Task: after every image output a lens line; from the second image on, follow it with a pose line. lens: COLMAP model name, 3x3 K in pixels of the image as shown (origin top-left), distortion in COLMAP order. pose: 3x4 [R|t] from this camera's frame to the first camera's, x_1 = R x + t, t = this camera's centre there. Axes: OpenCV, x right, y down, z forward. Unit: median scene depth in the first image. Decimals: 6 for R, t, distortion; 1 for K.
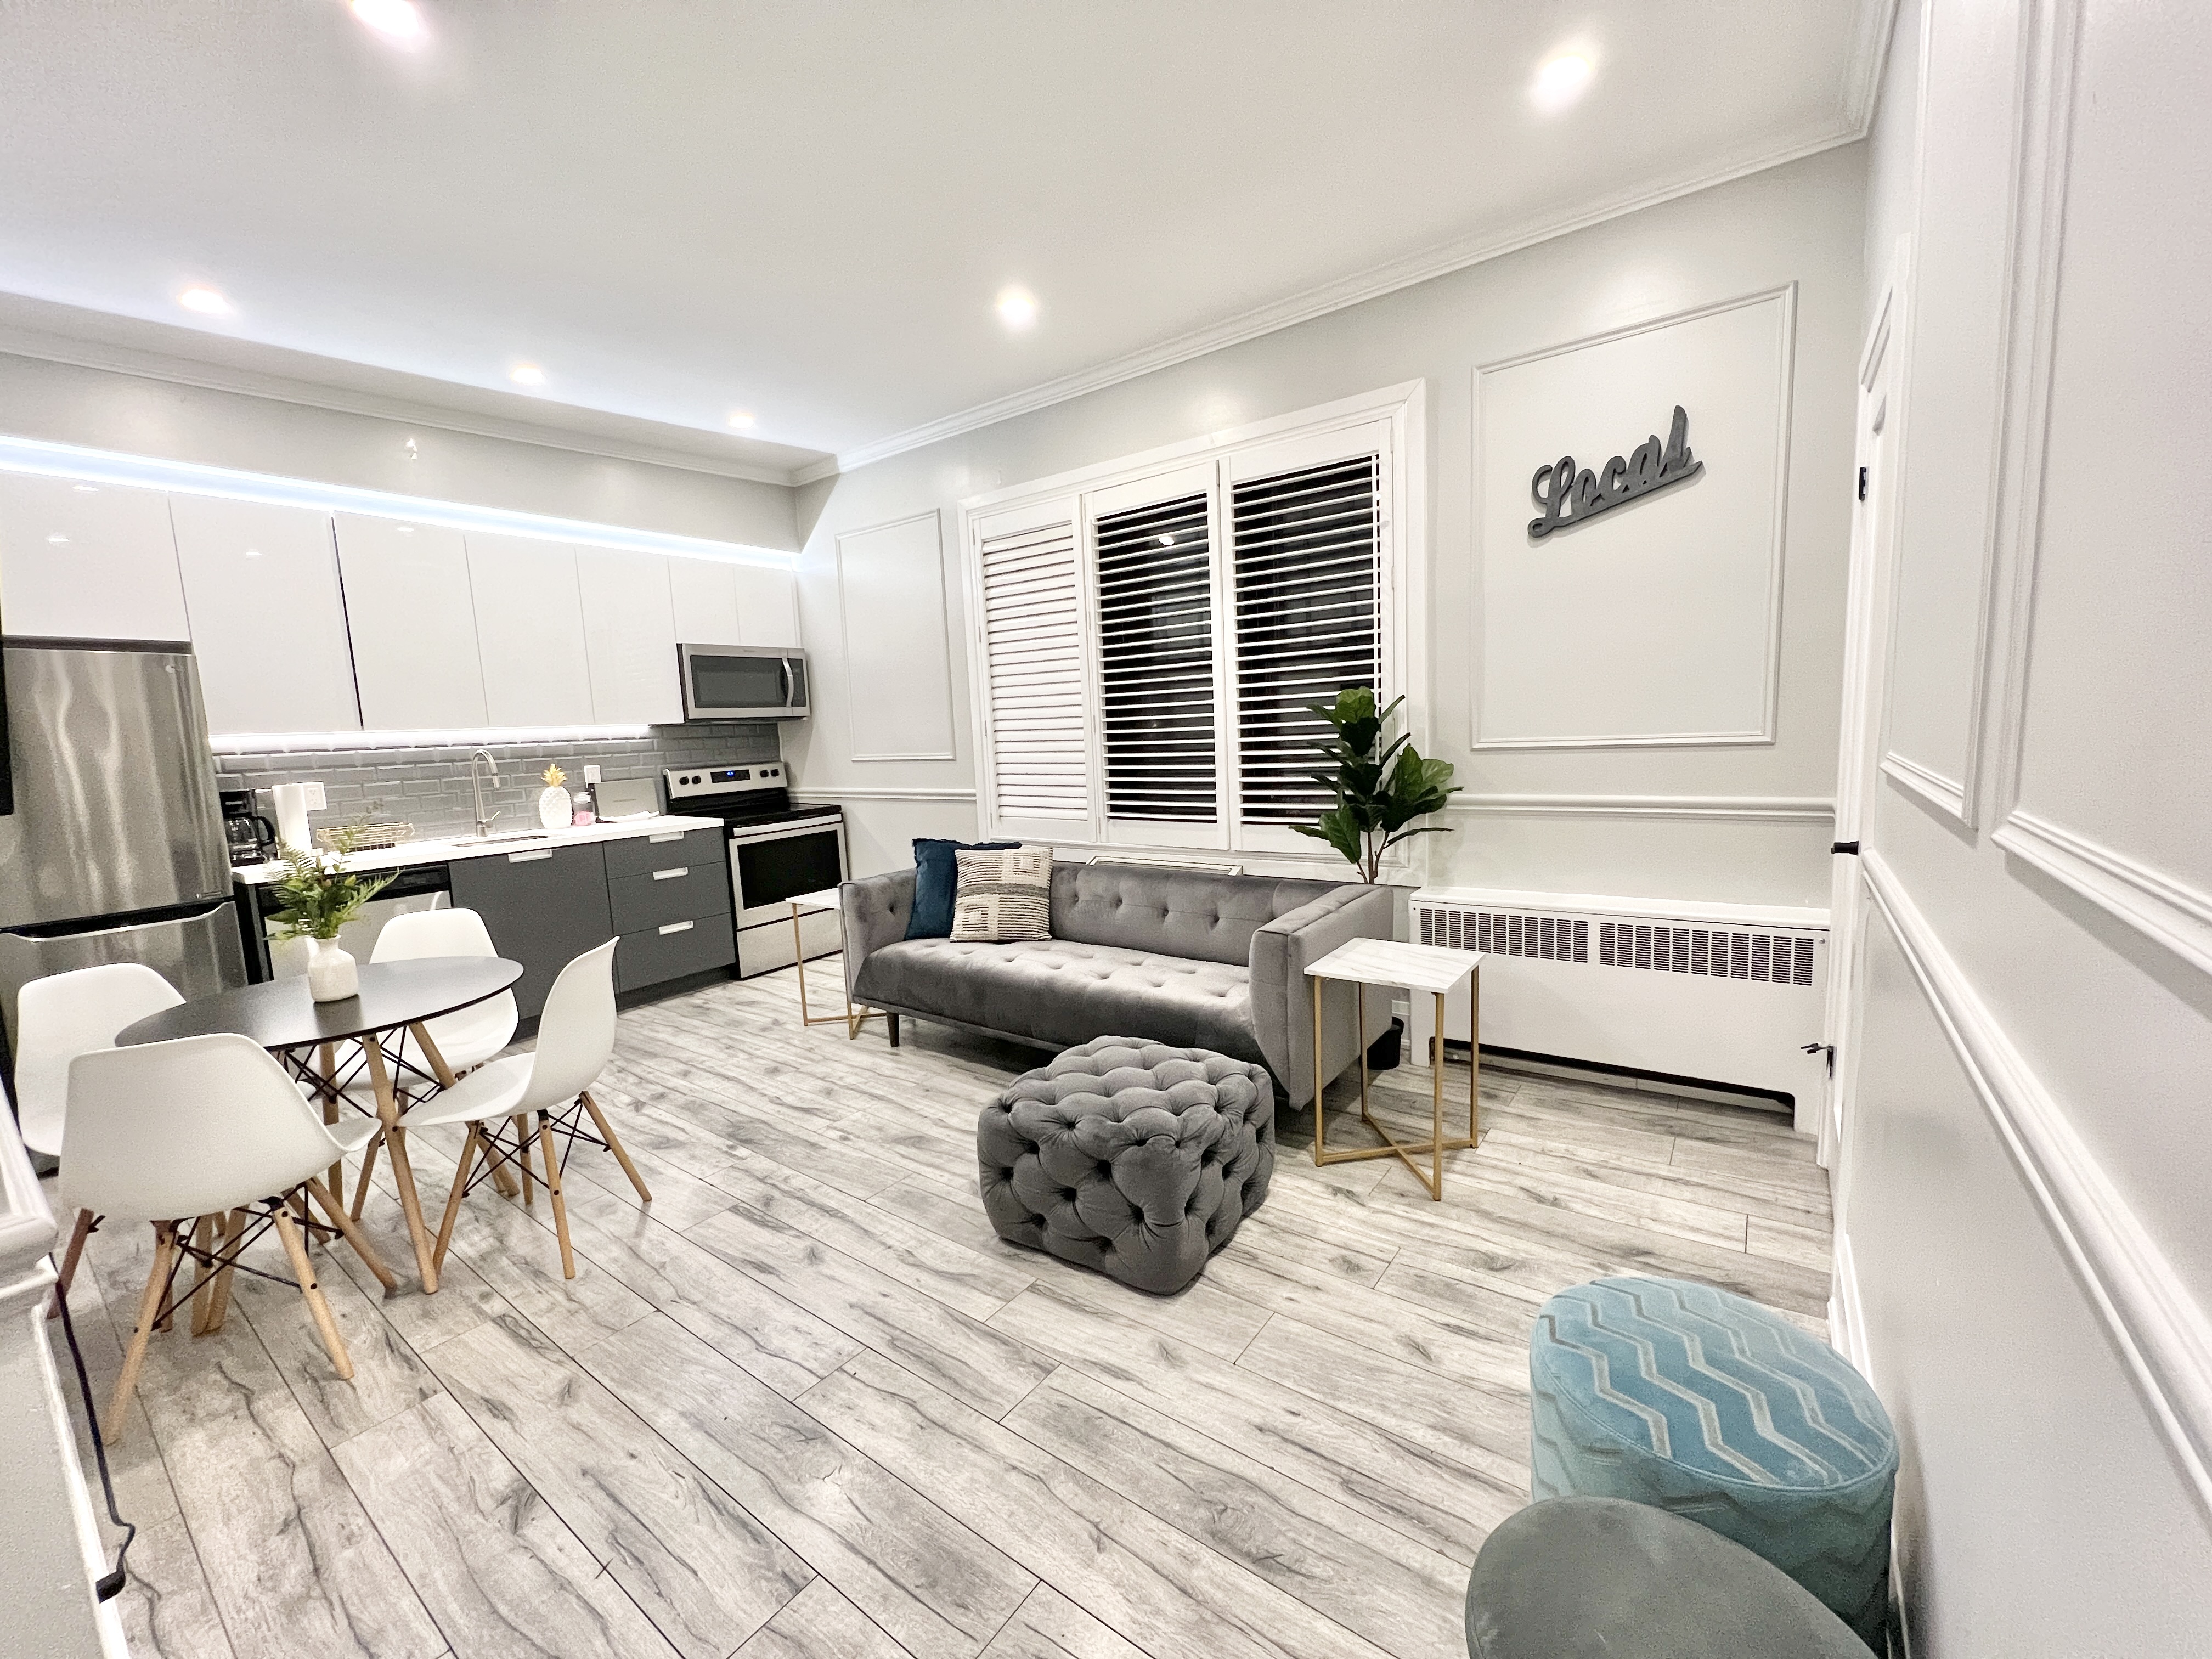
lens RADIAL K [[884.9, 0, 1110.9], [0, 884.9, 837.2], [0, 0, 1]] dist [-0.000932, -0.000100]
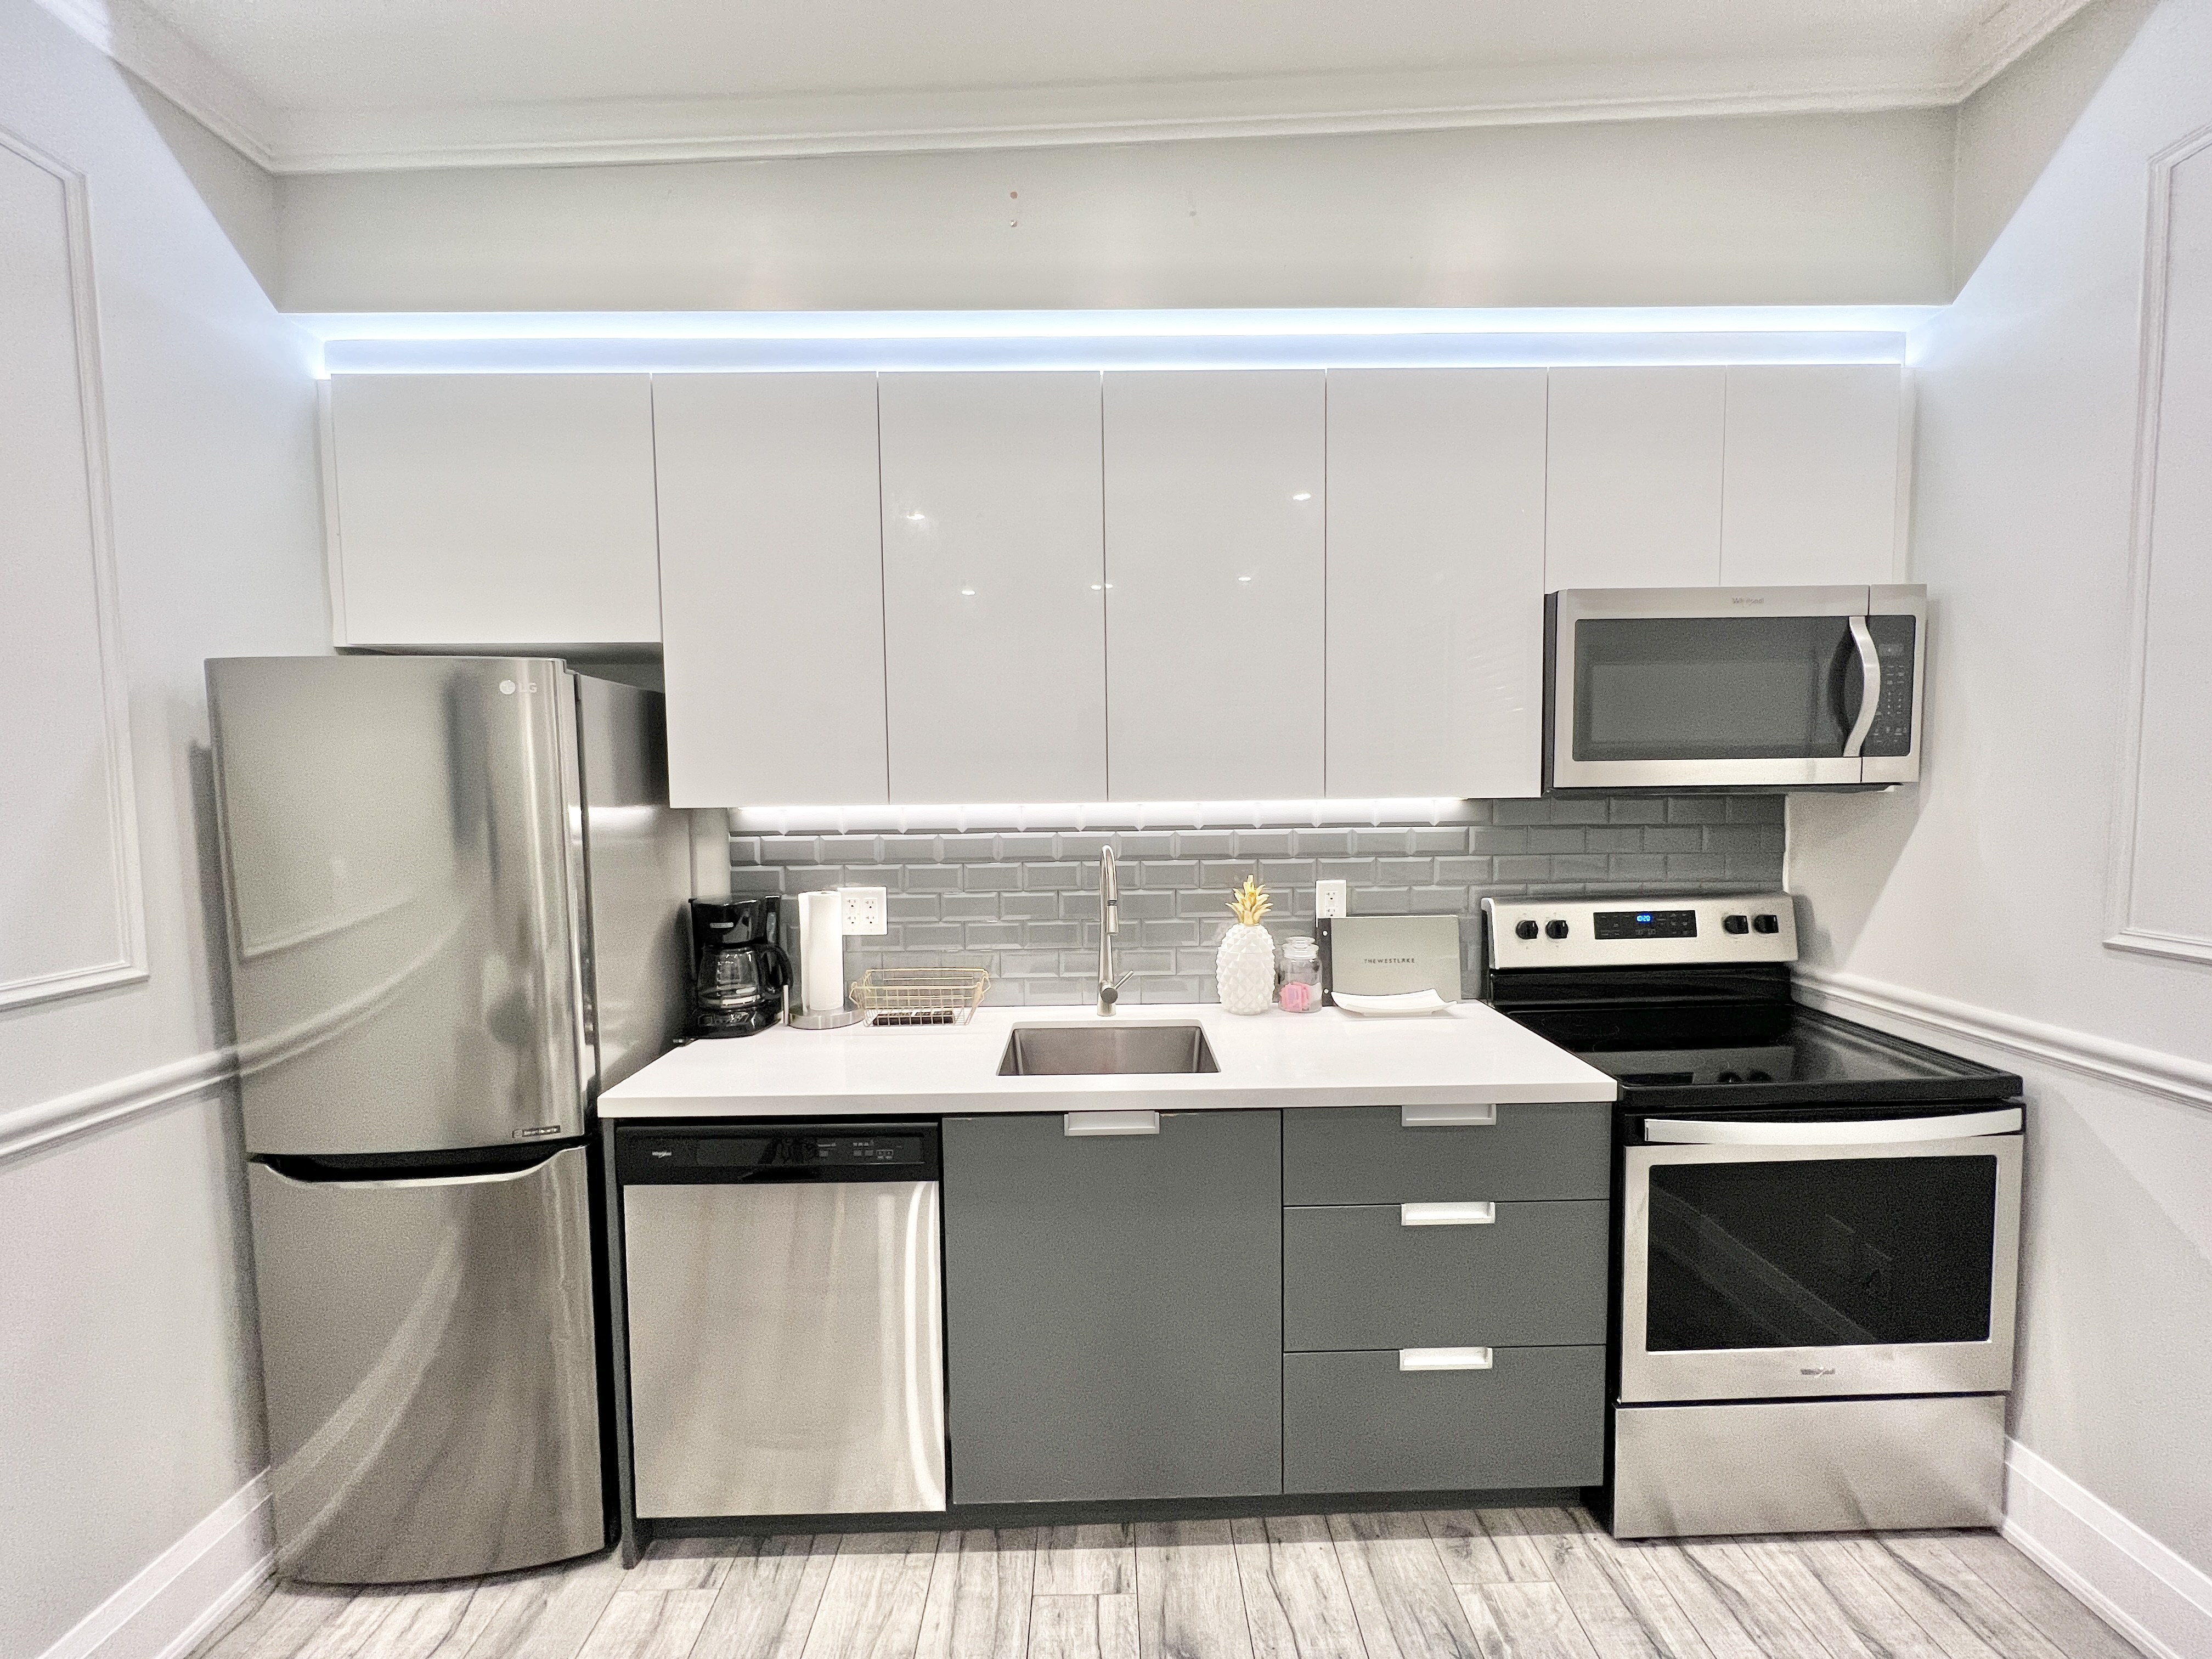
lens RADIAL K [[884.9, 0, 1111.4], [0, 884.9, 835.0], [0, 0, 1]] dist [-0.000932, -0.000100]
pose [[0.603254, 0.082202, -0.793302, -0.366009], [-0.113621, 0.993387, 0.016533, -0.125377], [0.789415, 0.080162, 0.608604, 0.787312]]
